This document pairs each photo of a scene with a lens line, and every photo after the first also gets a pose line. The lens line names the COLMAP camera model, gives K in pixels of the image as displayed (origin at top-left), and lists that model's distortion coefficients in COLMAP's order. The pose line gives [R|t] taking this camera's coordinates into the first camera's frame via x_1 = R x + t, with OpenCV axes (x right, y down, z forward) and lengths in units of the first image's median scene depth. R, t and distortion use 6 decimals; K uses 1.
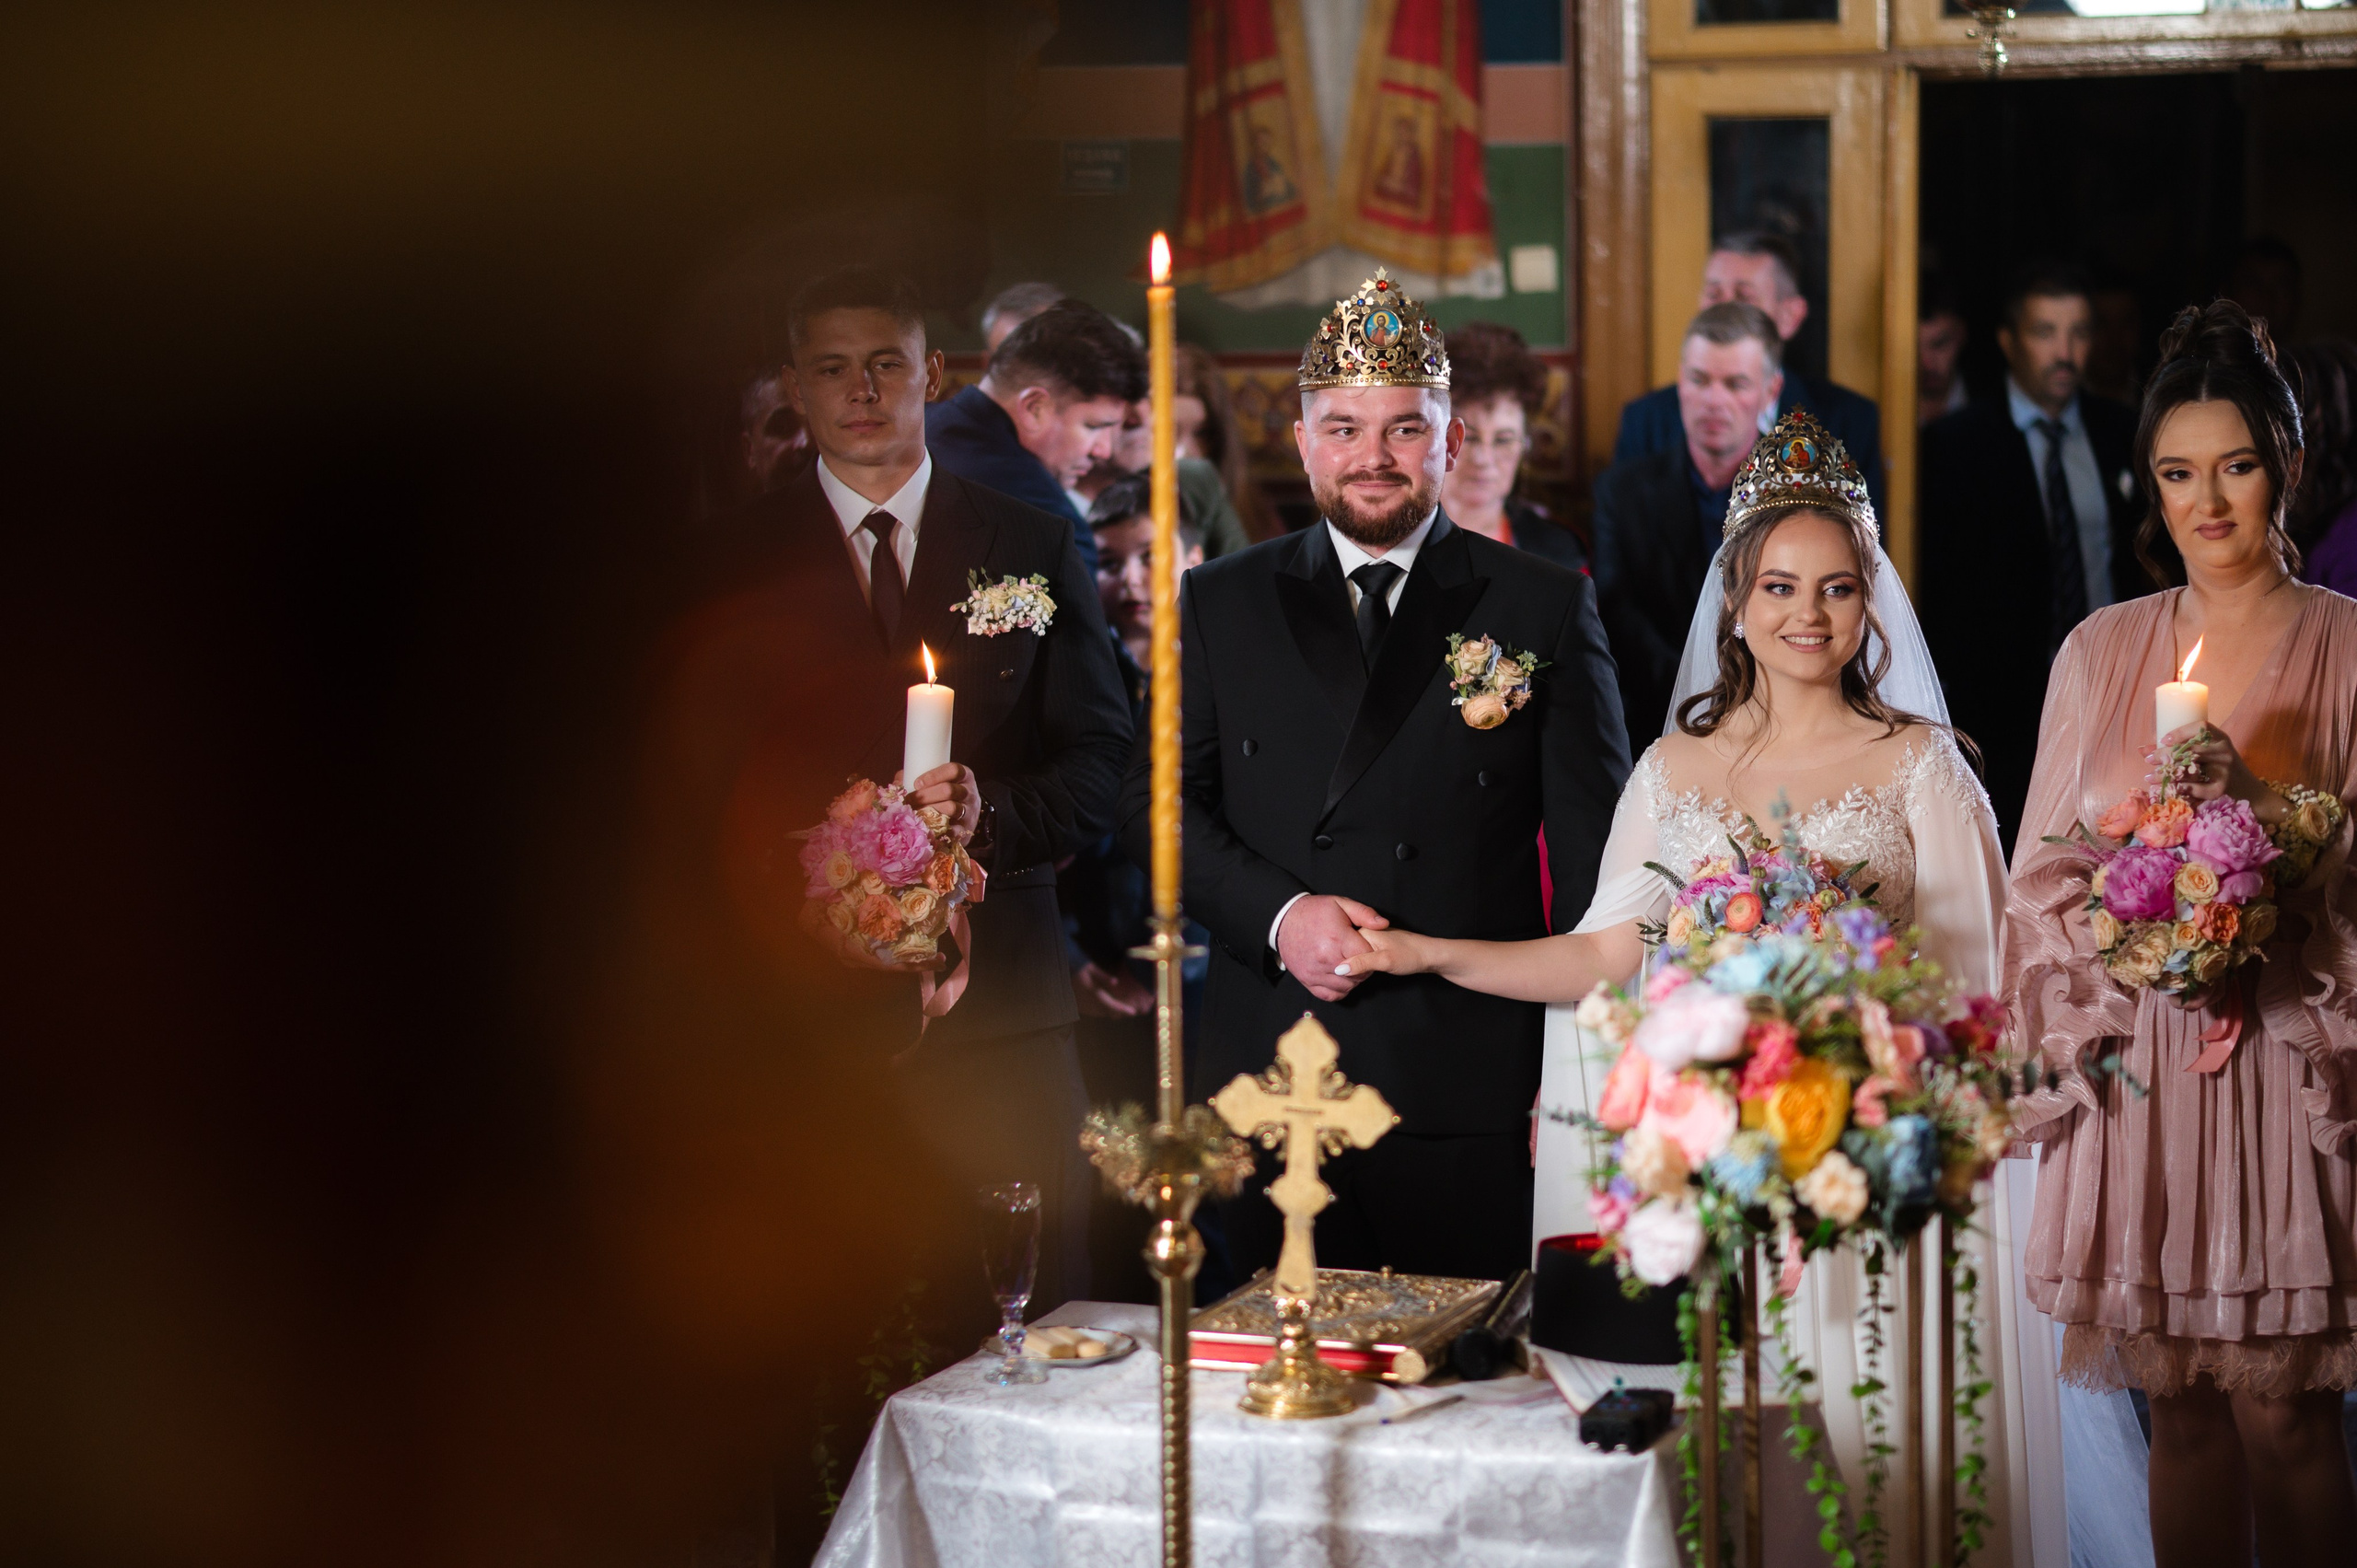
lens RADIAL K [[5519.5, 0, 1186.3], [0, 5519.5, 786.9], [0, 0, 1]] dist [-0.017616, 0.000000]
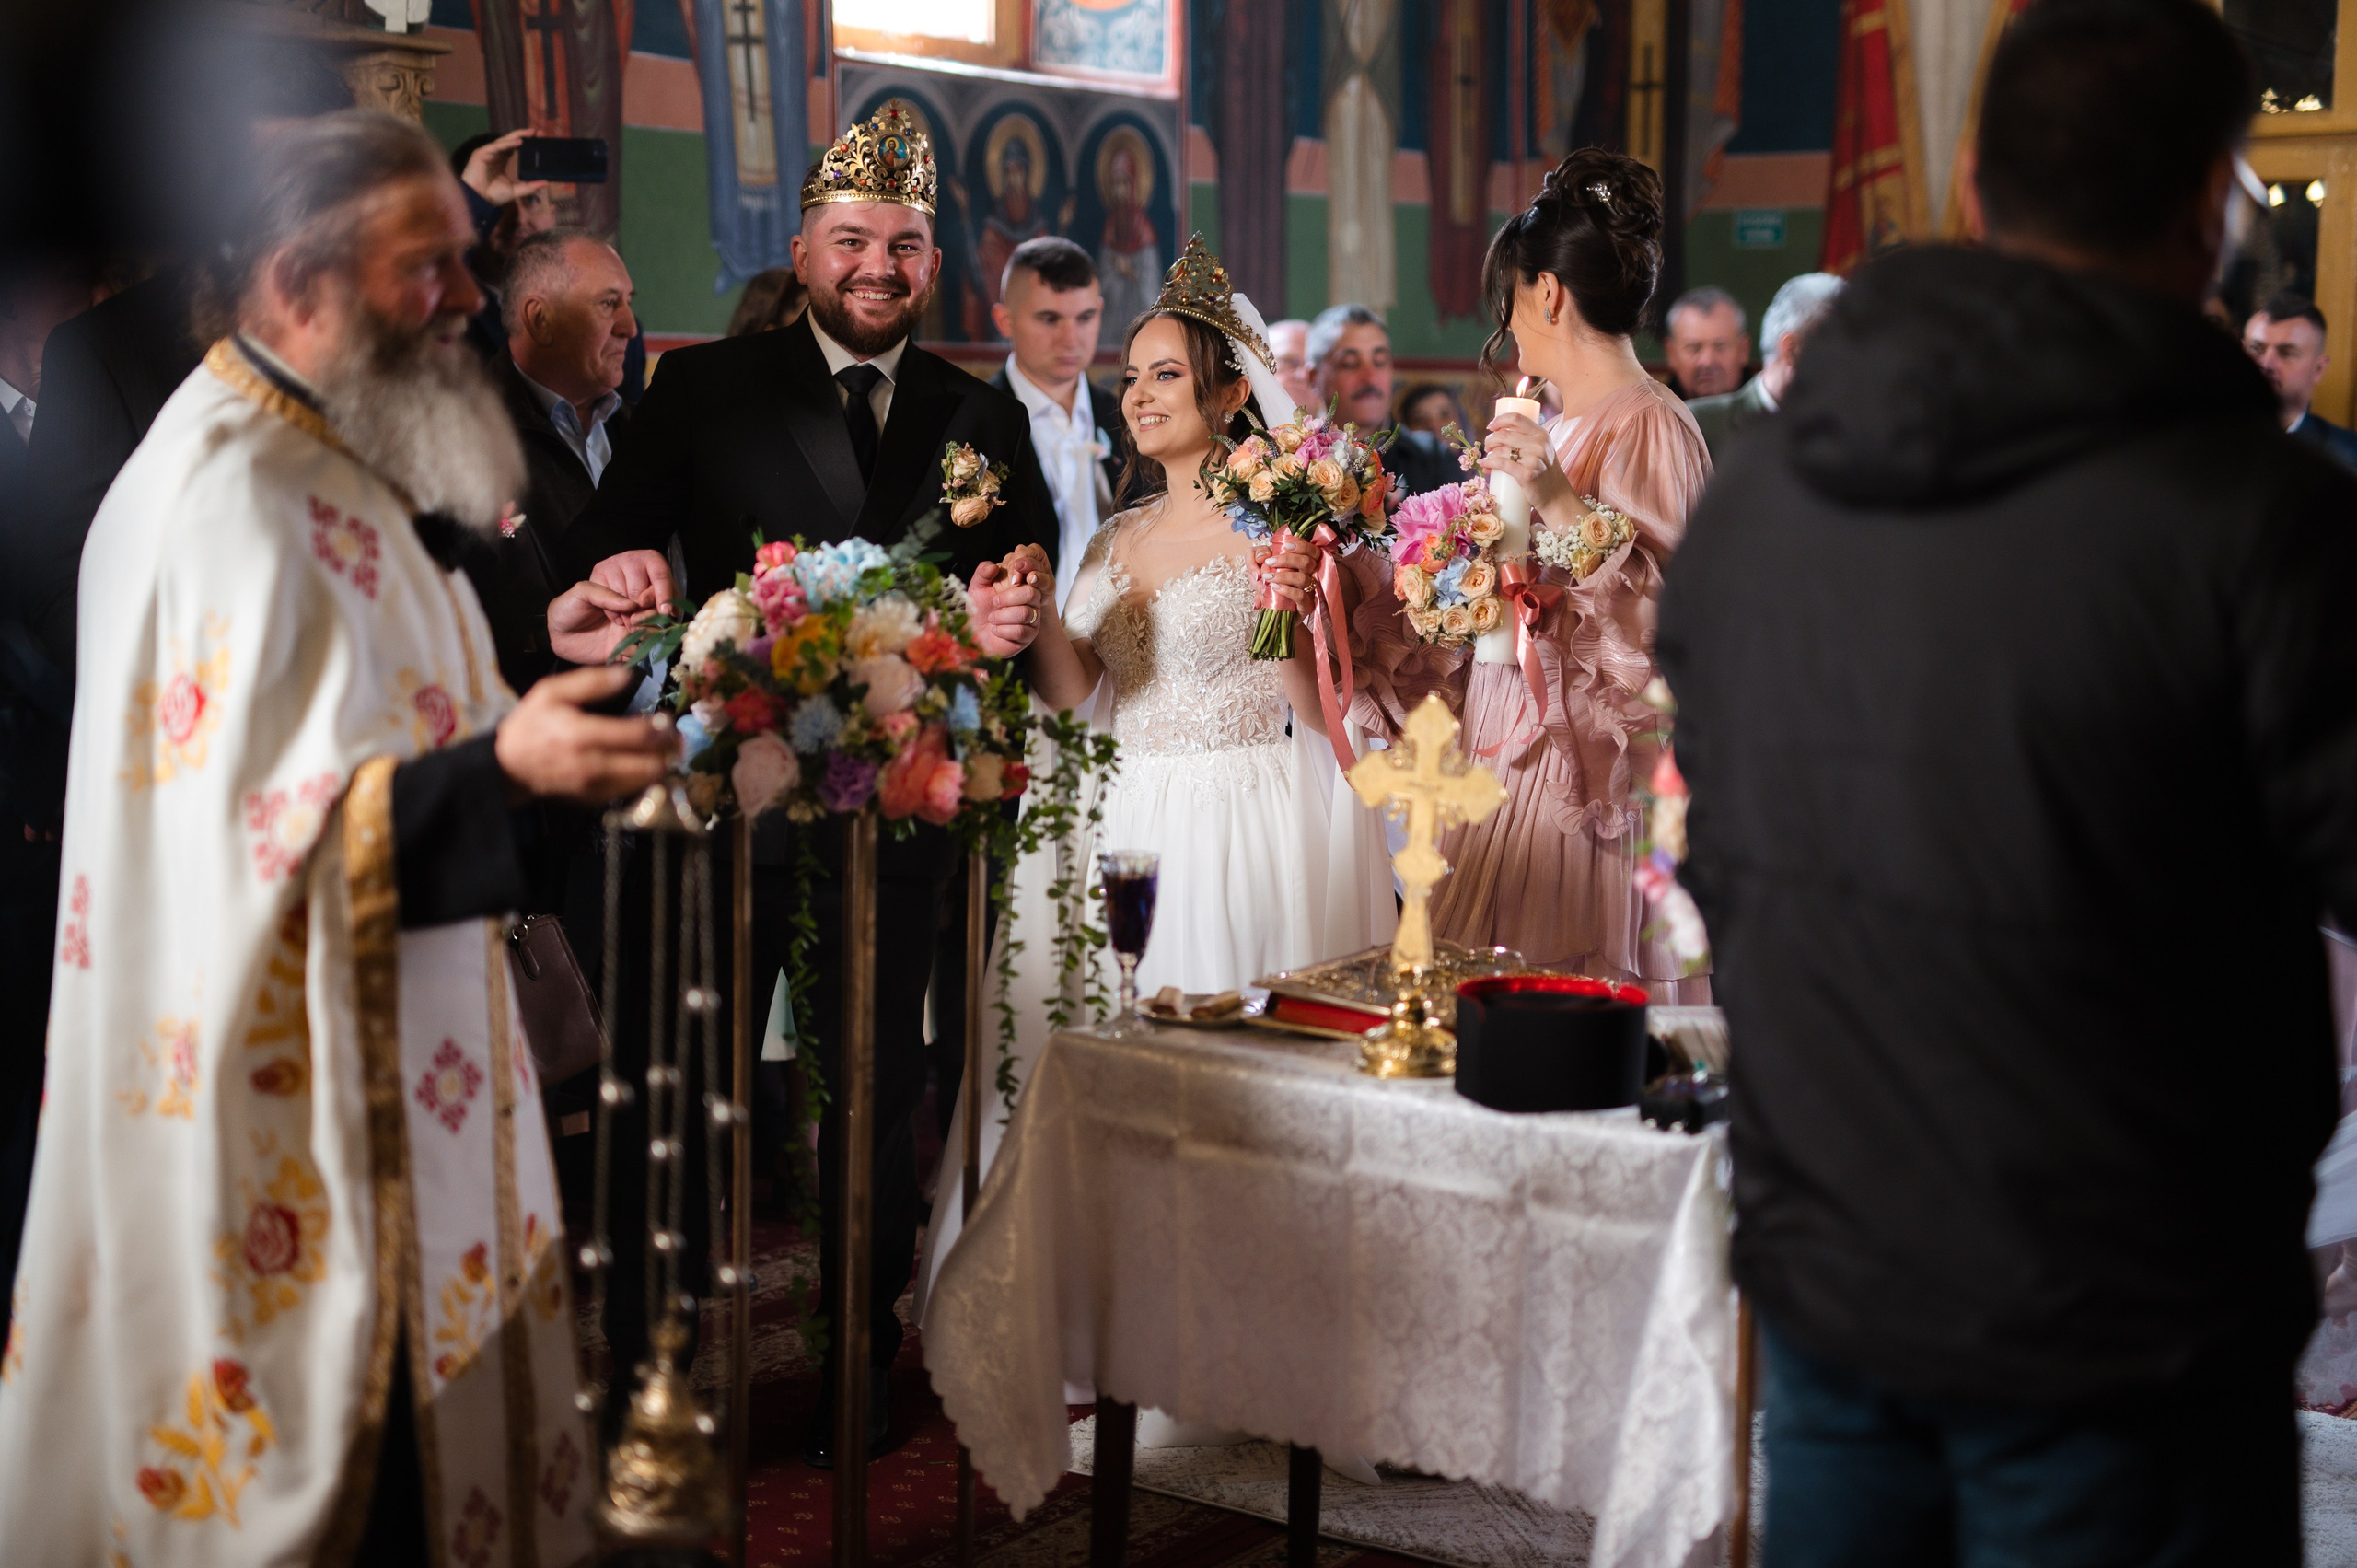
lens RADIAL K [[3226.1, 0, 1184.6], [0, 3226.1, 776.1], [0, 0, 1]] dist [0.007284, 0.000000]
pose [[0.964684, 0.053825, -0.257851, 0.137178], [-0.052828, 0.998545, 0.010801, 0.053455], [0.258057, 0.003202, 0.966124, 0.403922]]
